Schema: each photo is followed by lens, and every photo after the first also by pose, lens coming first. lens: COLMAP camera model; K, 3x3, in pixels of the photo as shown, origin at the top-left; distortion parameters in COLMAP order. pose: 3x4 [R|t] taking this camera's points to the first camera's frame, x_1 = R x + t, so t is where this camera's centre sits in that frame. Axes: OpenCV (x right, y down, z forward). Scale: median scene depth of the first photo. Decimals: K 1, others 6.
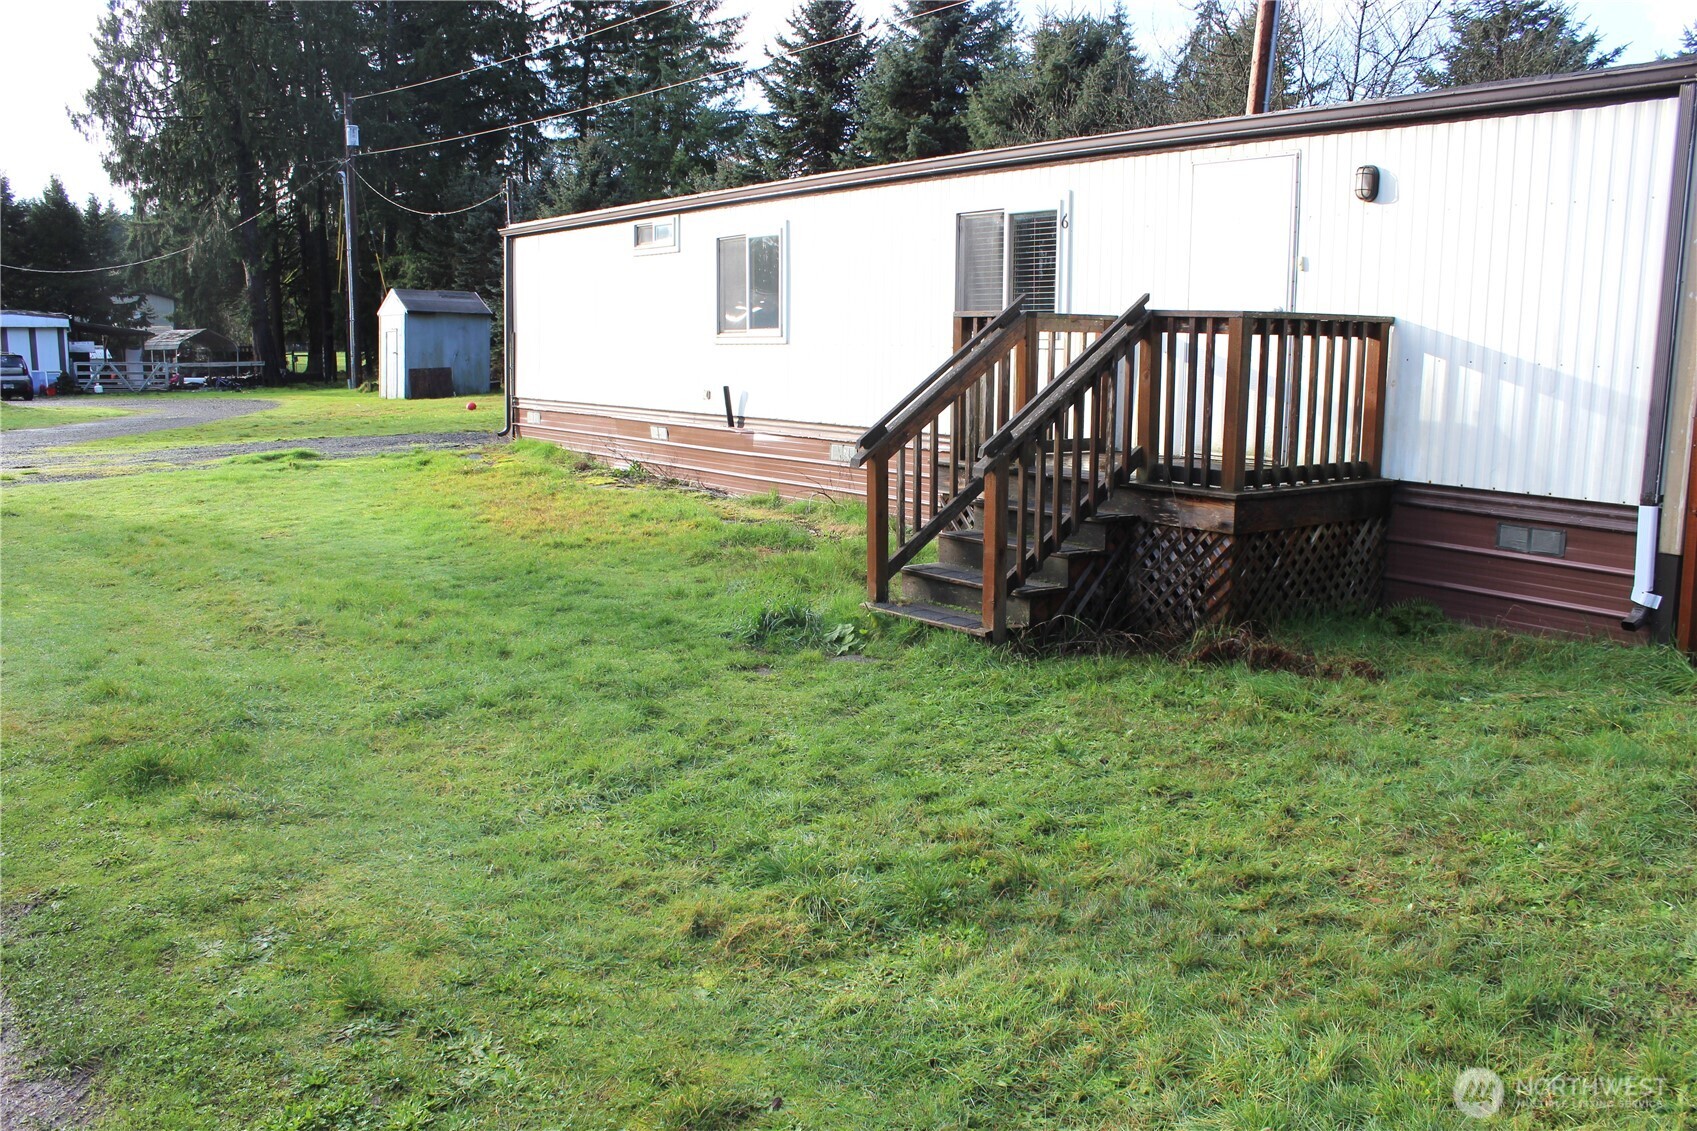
lens RADIAL K [[1415.7, 0, 848.5], [0, 1415.7, 565.5], [0, 0, 1]] dist [-0.168572, 0.159462]
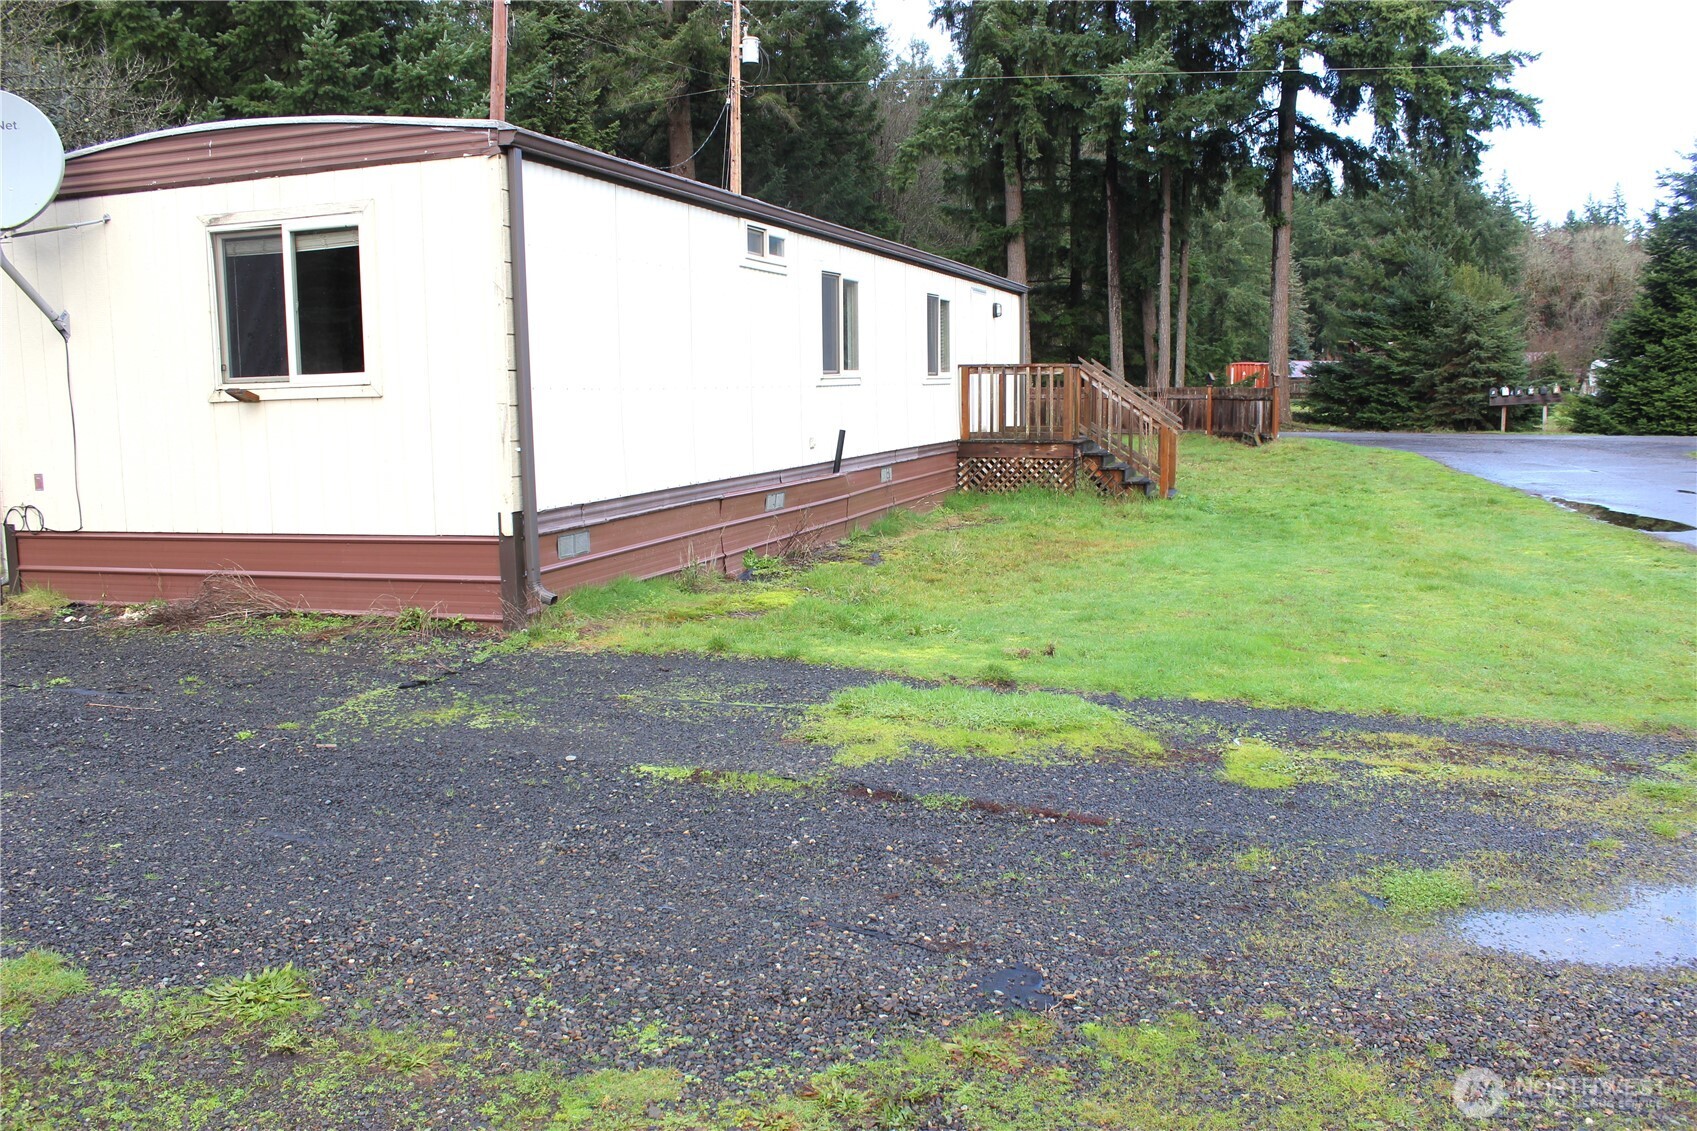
lens RADIAL K [[1415.7, 0, 848.5], [0, 1415.7, 565.5], [0, 0, 1]] dist [-0.168572, 0.159462]
pose [[-0.571458, -0.095221, 0.815088, -0.925325], [0.149828, 0.964444, 0.217714, -0.259763], [-0.806838, 0.246537, -0.536873, 1.619321]]
